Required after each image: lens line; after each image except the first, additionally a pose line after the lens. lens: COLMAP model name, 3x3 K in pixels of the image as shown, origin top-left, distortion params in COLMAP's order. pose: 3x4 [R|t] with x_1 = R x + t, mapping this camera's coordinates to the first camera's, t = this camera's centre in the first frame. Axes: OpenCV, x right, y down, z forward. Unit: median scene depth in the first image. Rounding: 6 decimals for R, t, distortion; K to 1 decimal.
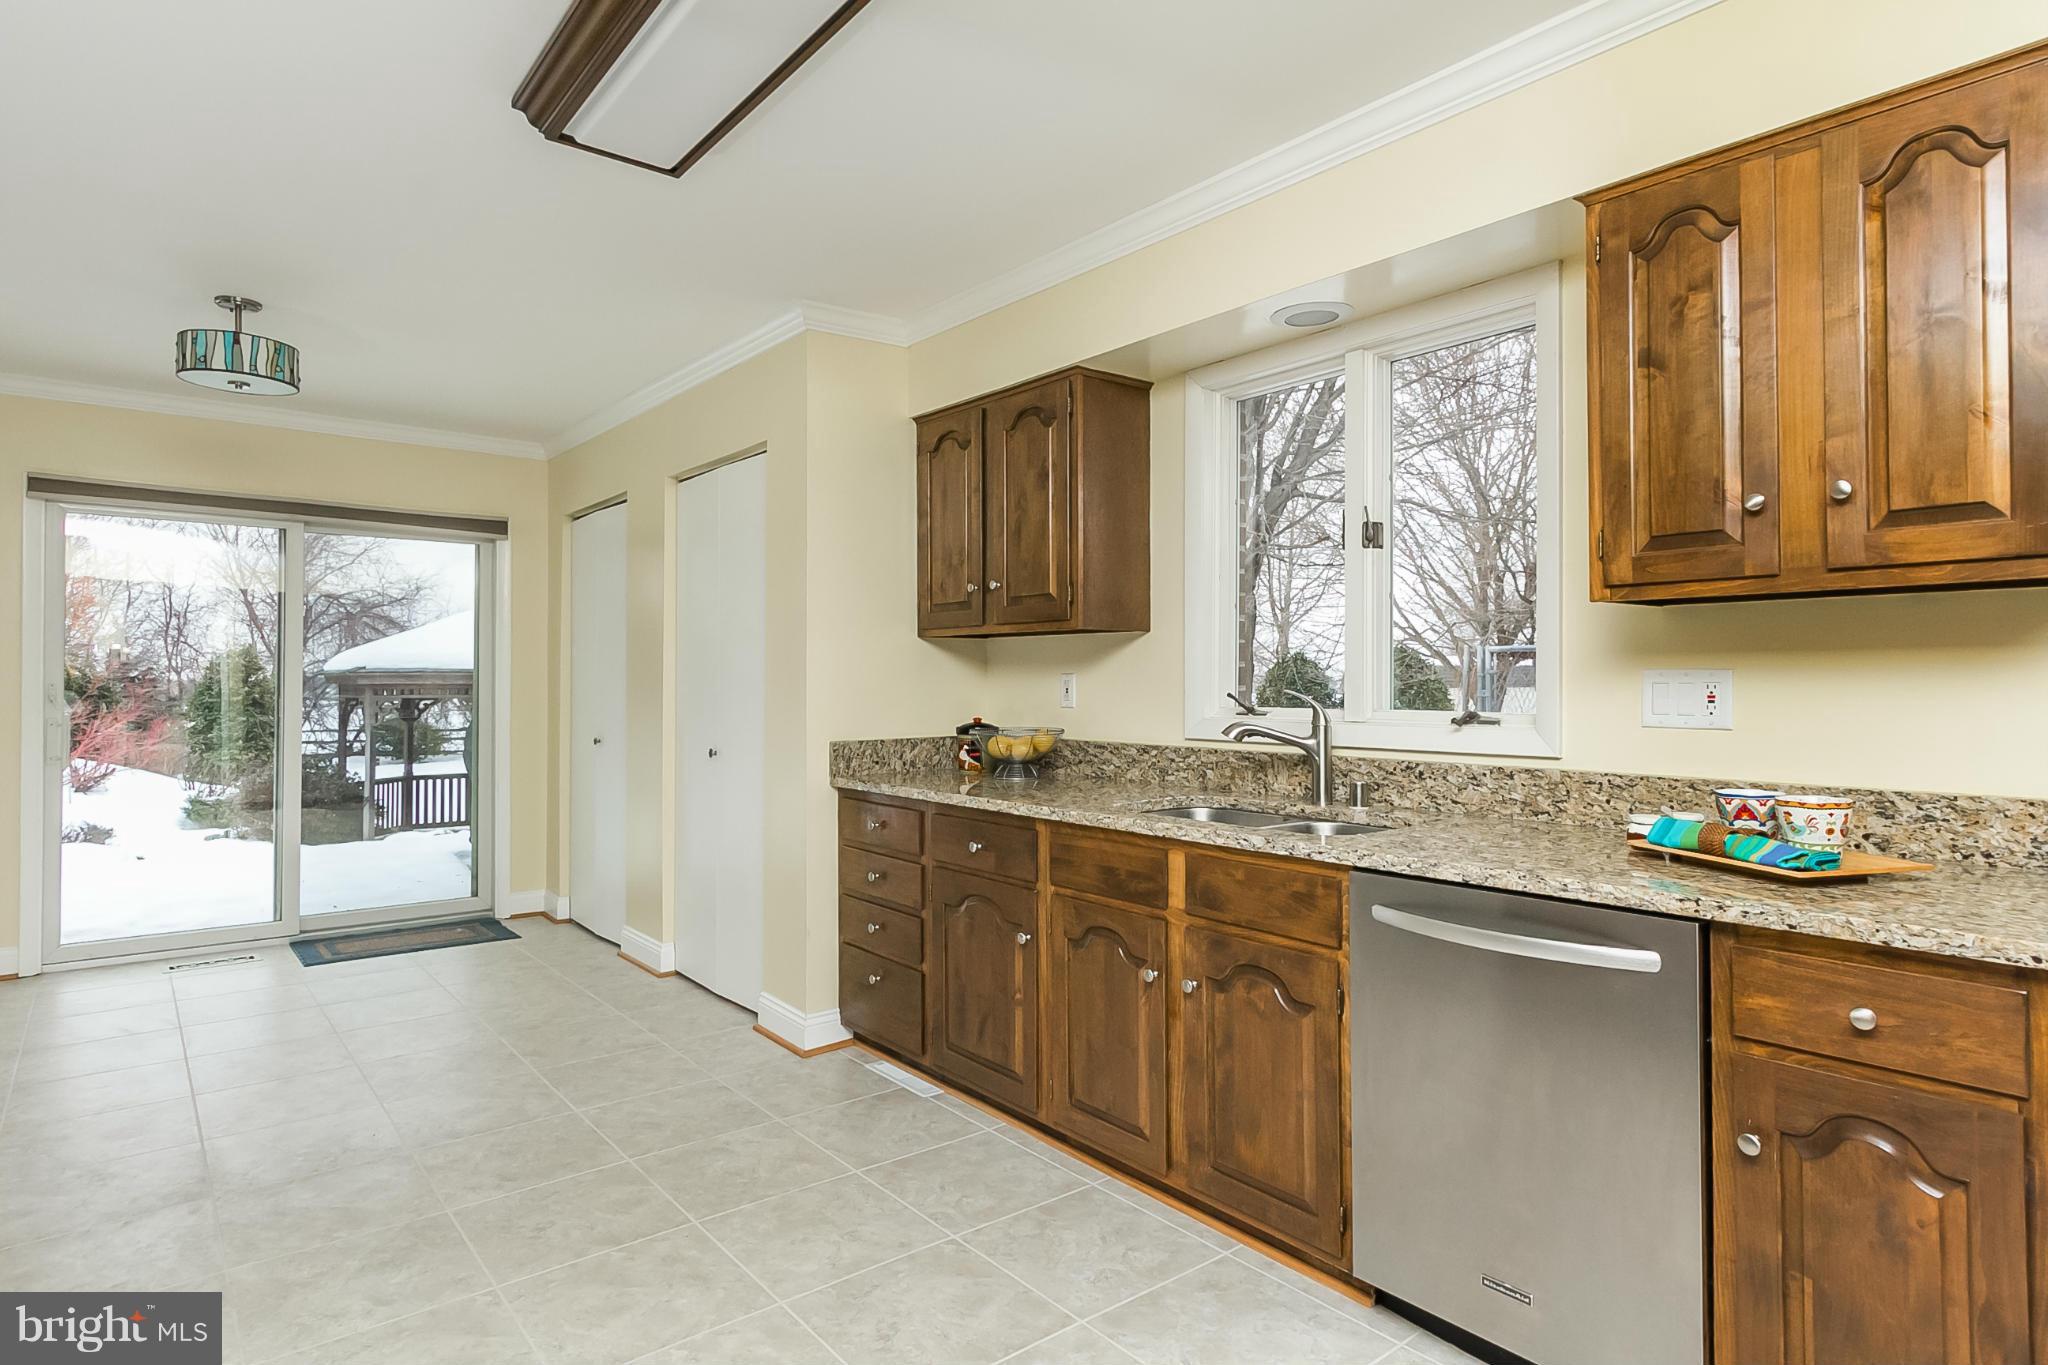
lens RADIAL K [[1121.2, 0, 1024.0], [0, 1121.2, 682.5], [0, 0, 1]] dist [0.003713, -0.000387]
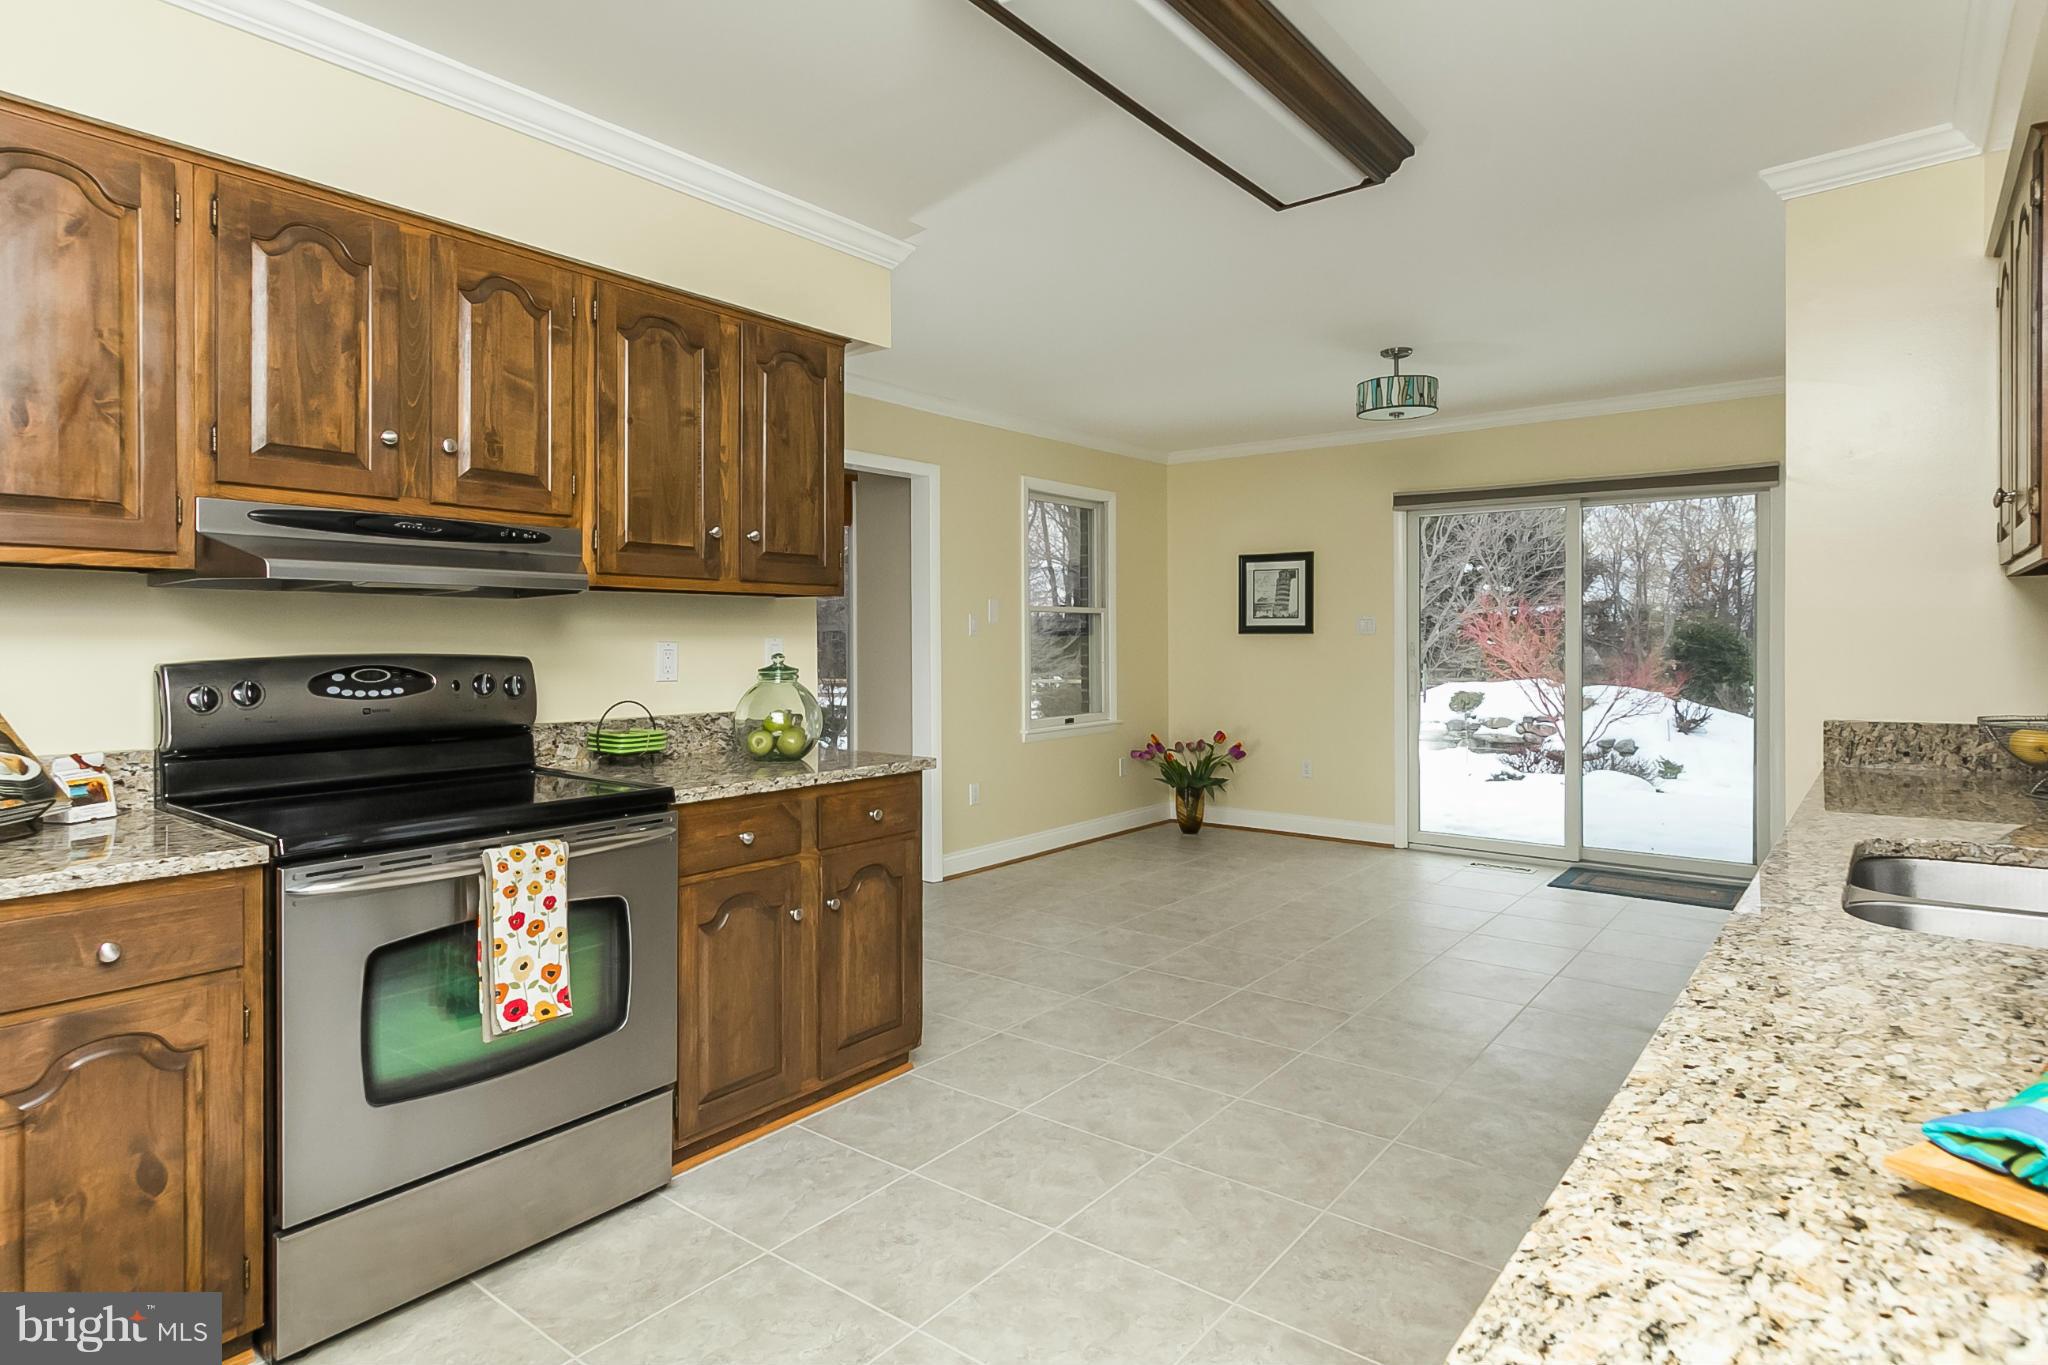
lens RADIAL K [[1104.7, 0, 1031.2], [0, 1104.7, 660.8], [0, 0, 1]] dist [0.069415, 0.000032]
pose [[0.233504, 0.017642, -0.972196, 0.465117], [0.005558, 0.999795, 0.019477, -0.006836], [0.972340, -0.009951, 0.233358, 0.276205]]
